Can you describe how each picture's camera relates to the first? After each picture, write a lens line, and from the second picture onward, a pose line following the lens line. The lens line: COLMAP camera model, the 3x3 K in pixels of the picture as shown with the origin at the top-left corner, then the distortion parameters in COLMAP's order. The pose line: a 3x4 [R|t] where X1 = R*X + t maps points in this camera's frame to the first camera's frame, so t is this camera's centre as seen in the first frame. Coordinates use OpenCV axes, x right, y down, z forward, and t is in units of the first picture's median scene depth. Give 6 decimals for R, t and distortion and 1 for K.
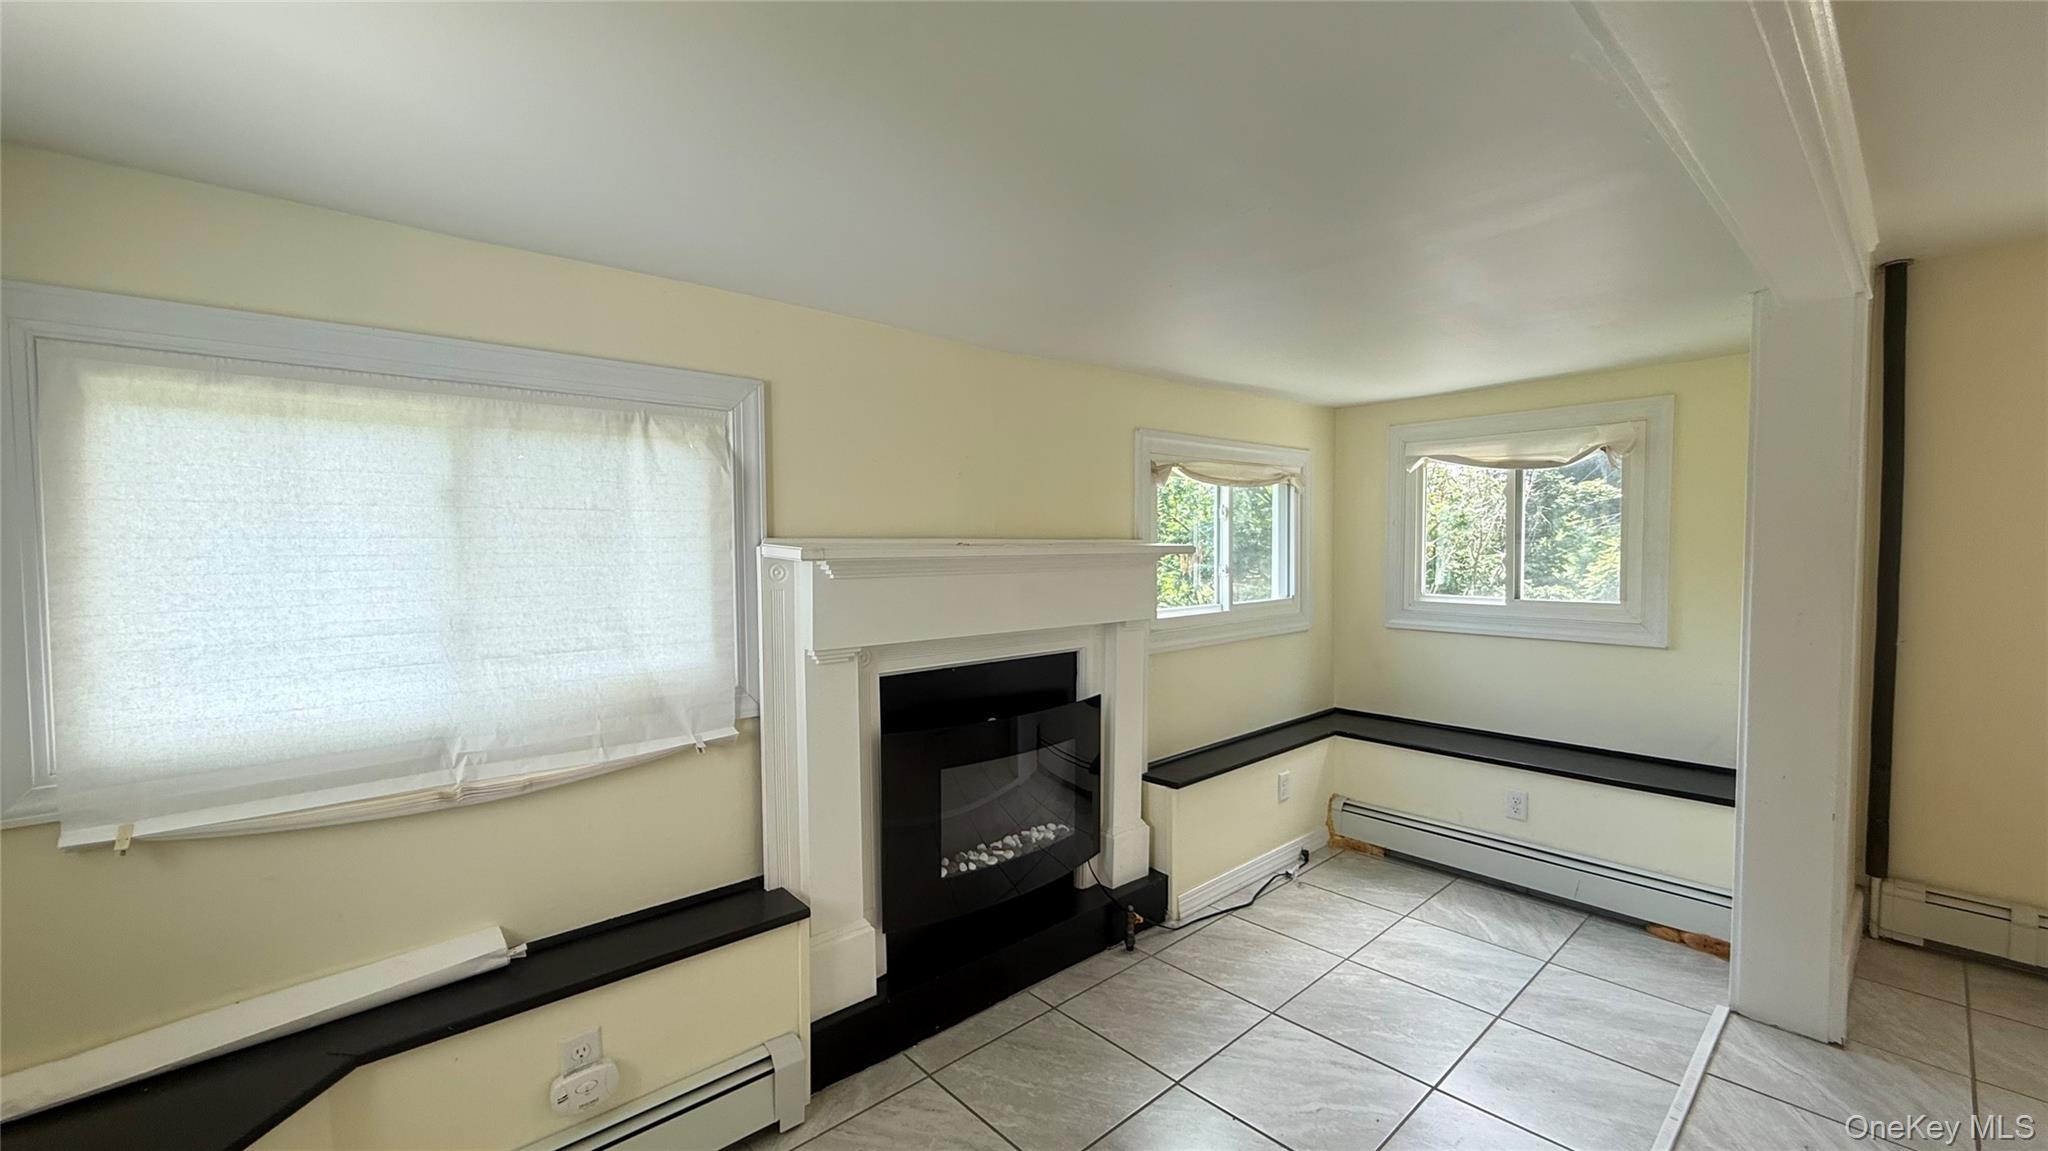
lens RADIAL K [[814.6, 0, 1021.7], [0, 814.6, 574.4], [0, 0, 1]] dist [-0.003988, 0.001525]
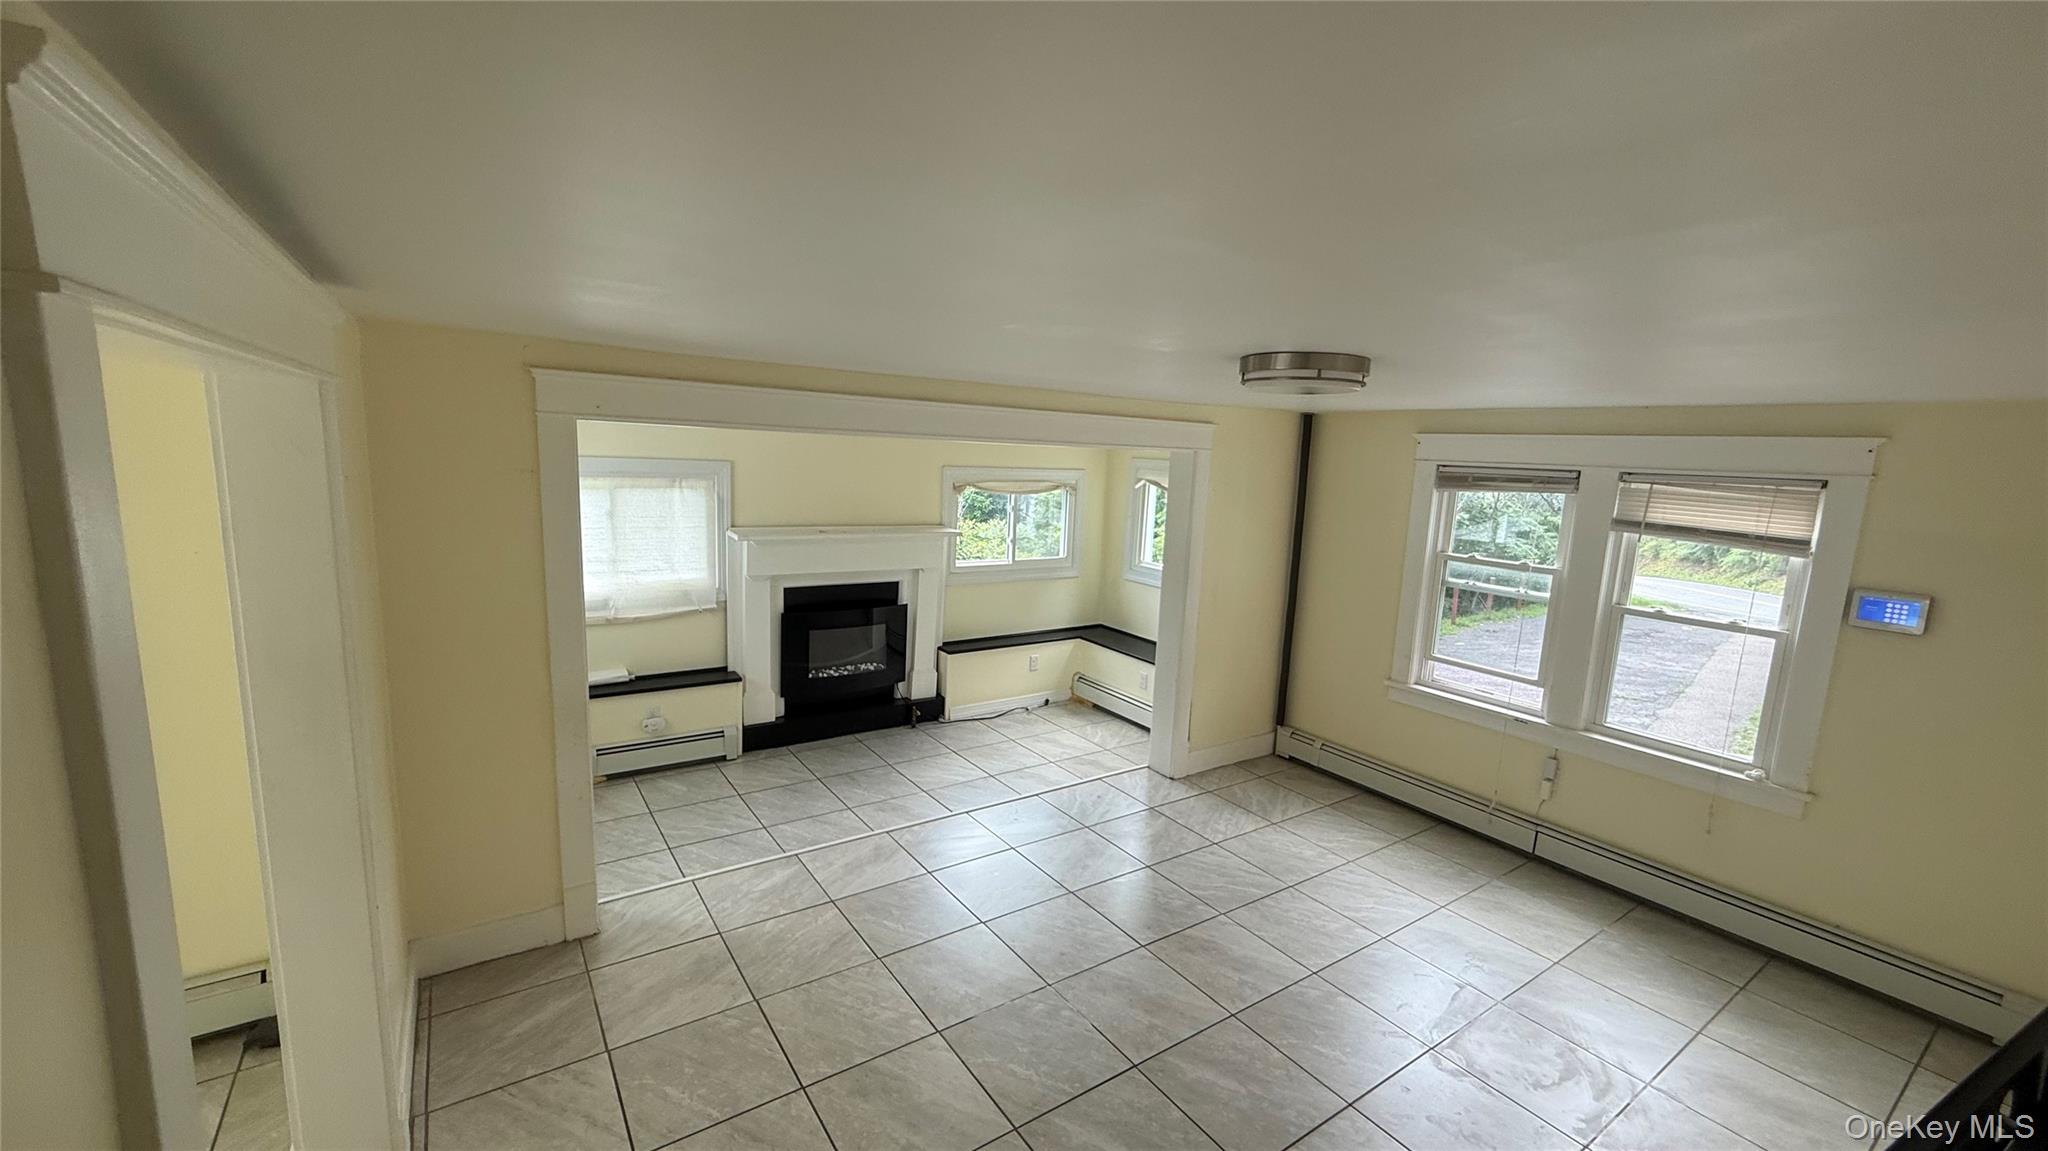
lens RADIAL K [[814.6, 0, 1030.1], [0, 814.6, 574.3], [0, 0, 1]] dist [-0.003988, 0.001525]
pose [[0.991092, 0.074046, -0.110696, 0.589287], [-0.060938, 0.991210, 0.117430, -0.171875], [0.118419, -0.109638, 0.986892, -0.900400]]
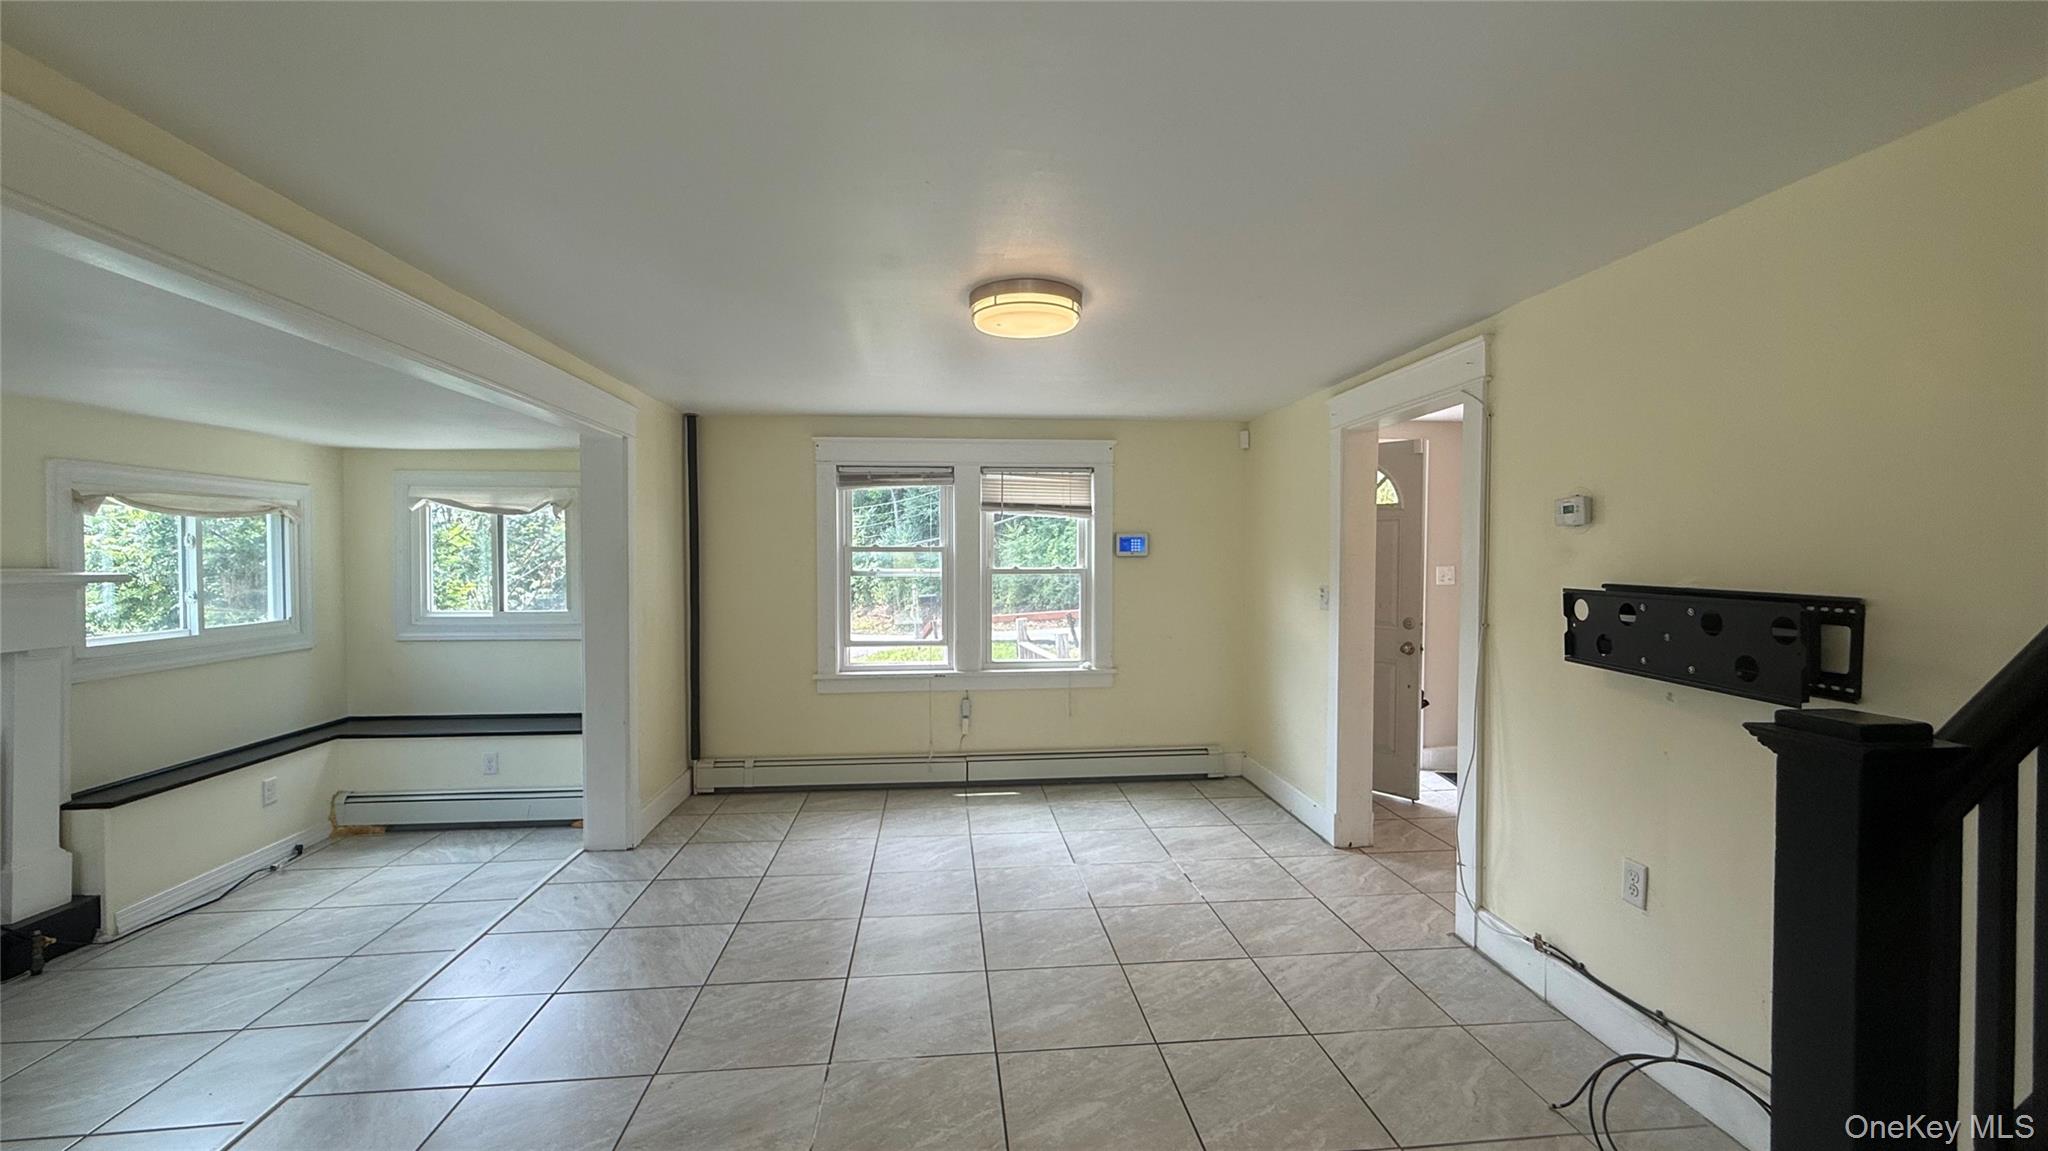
lens RADIAL K [[814.6, 0, 1018.7], [0, 814.6, 575.5], [0, 0, 1]] dist [-0.003988, 0.001525]
pose [[0.586252, -0.008883, 0.810080, 0.032519], [0.025226, 0.999655, -0.007295, 0.003006], [-0.809736, 0.024712, 0.586274, -0.559294]]
